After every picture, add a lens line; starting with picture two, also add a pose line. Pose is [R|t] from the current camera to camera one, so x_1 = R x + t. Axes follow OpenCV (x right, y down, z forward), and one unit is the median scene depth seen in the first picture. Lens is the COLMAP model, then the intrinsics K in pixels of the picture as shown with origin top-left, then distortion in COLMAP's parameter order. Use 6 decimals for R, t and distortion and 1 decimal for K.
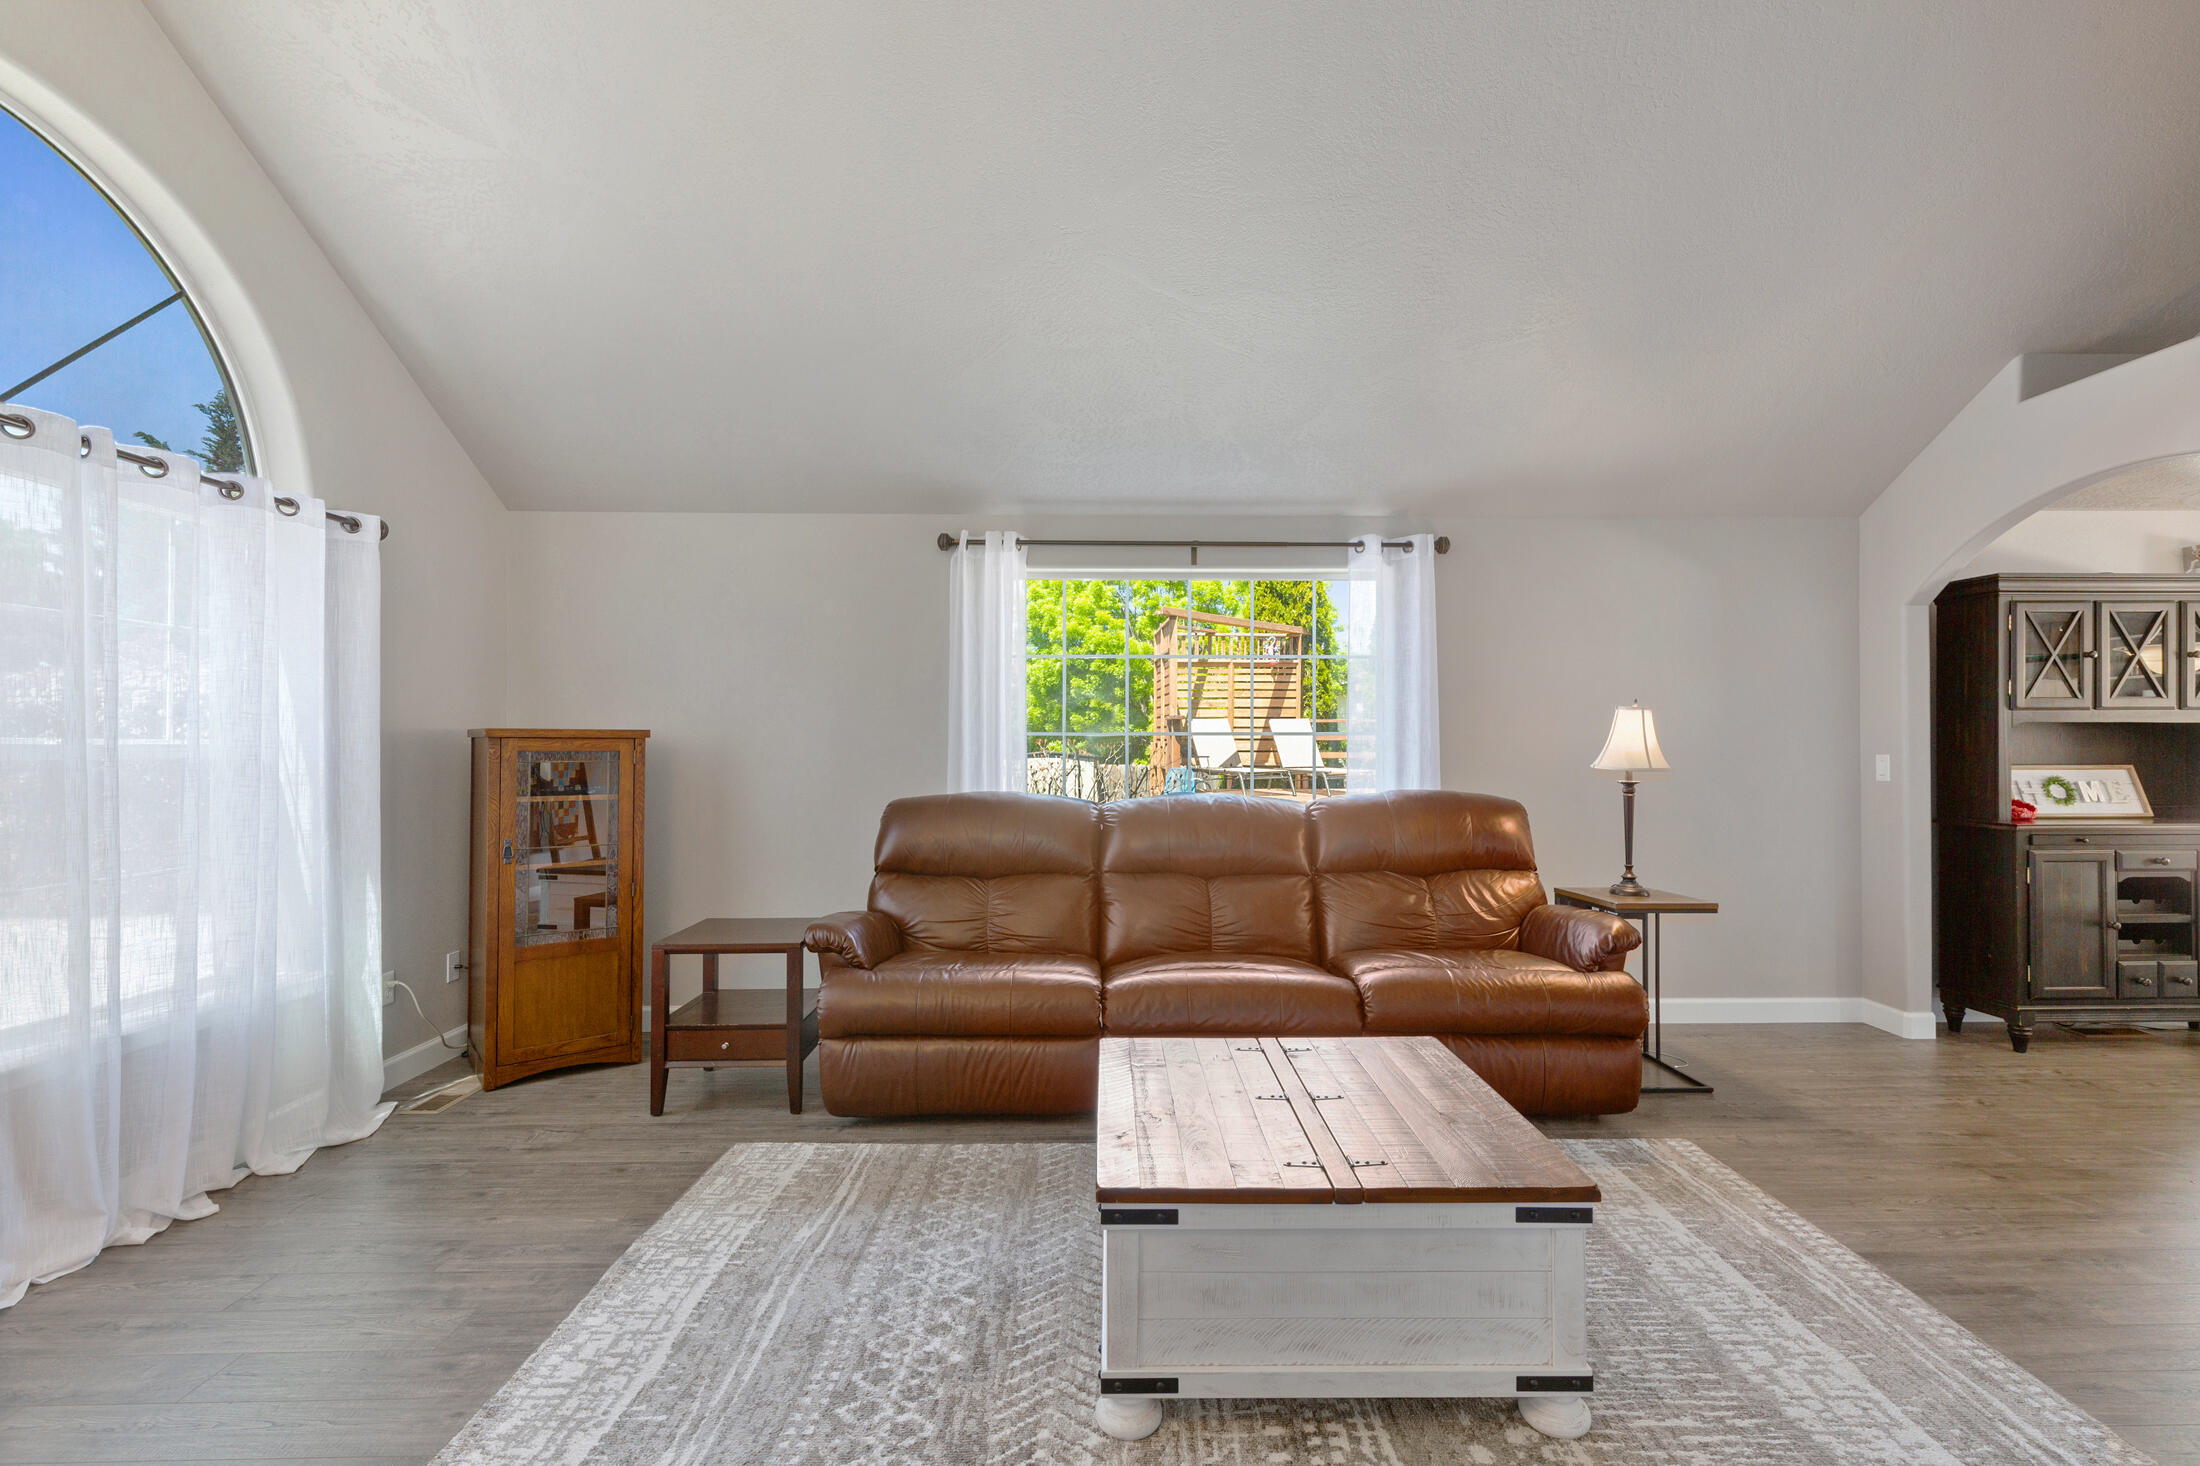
lens RADIAL K [[989.1, 0, 1114.6], [0, 989.1, 751.7], [0, 0, 1]] dist [-0.000262, -0.000070]
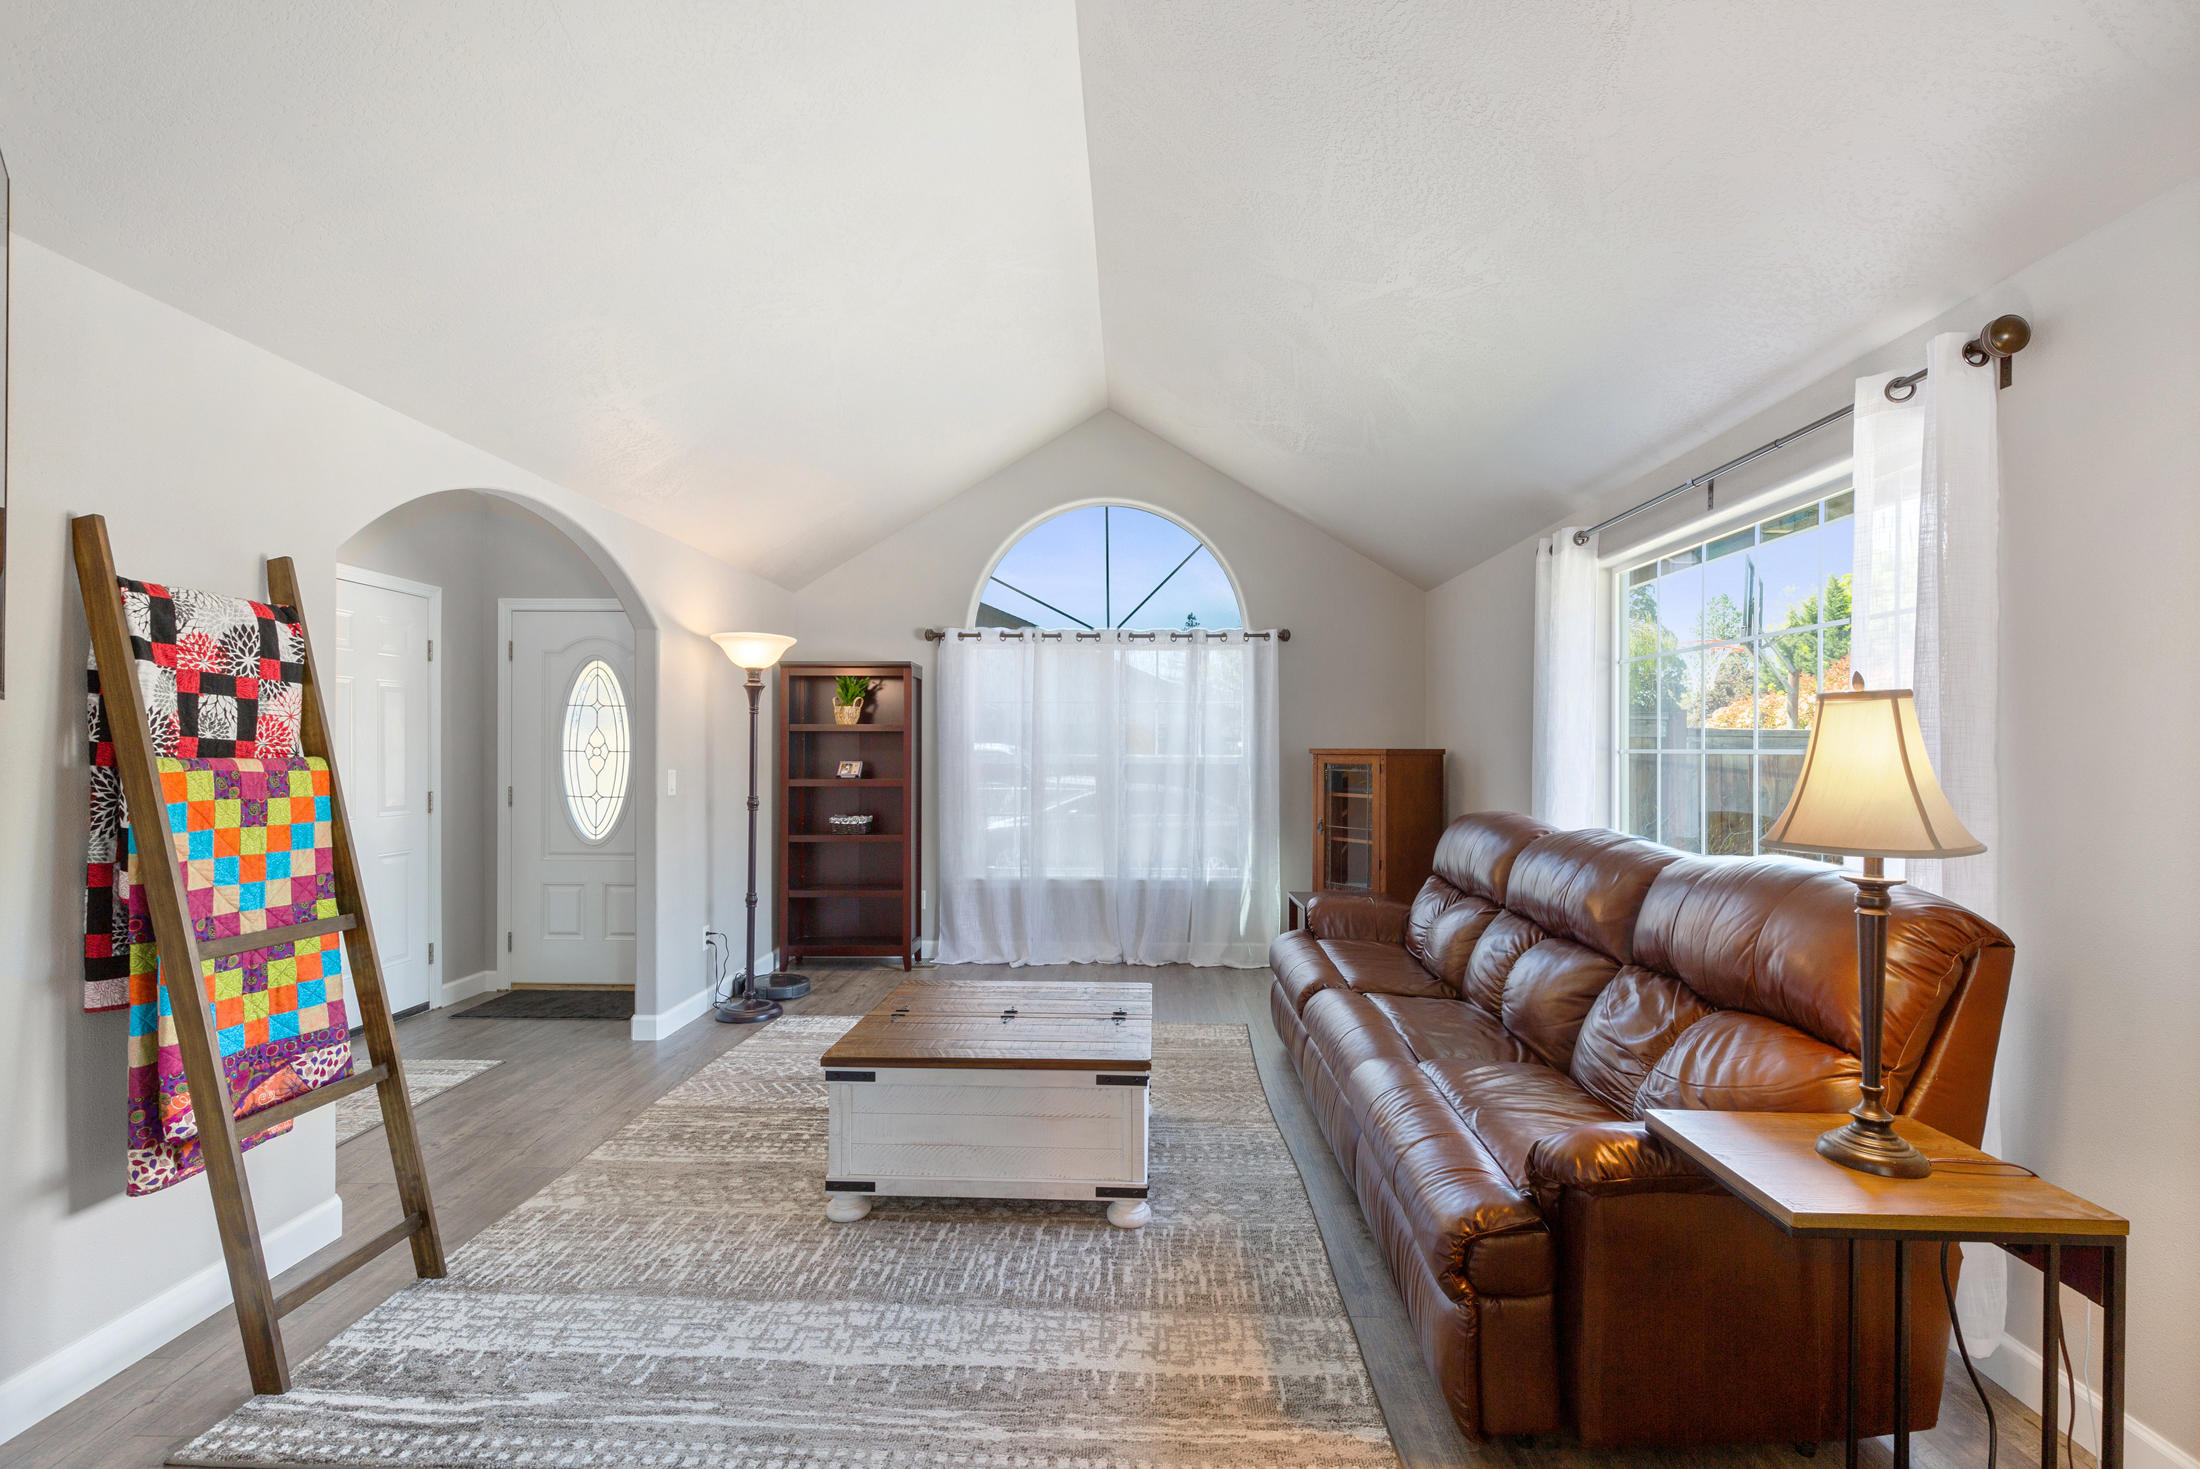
lens RADIAL K [[989.1, 0, 1114.6], [0, 989.1, 753.2], [0, 0, 1]] dist [-0.000262, -0.000070]
pose [[-0.045335, 0.006846, -0.998948, 1.489110], [-0.001064, 0.999976, 0.006901, -0.037334], [0.998971, 0.001376, -0.045326, 1.129622]]
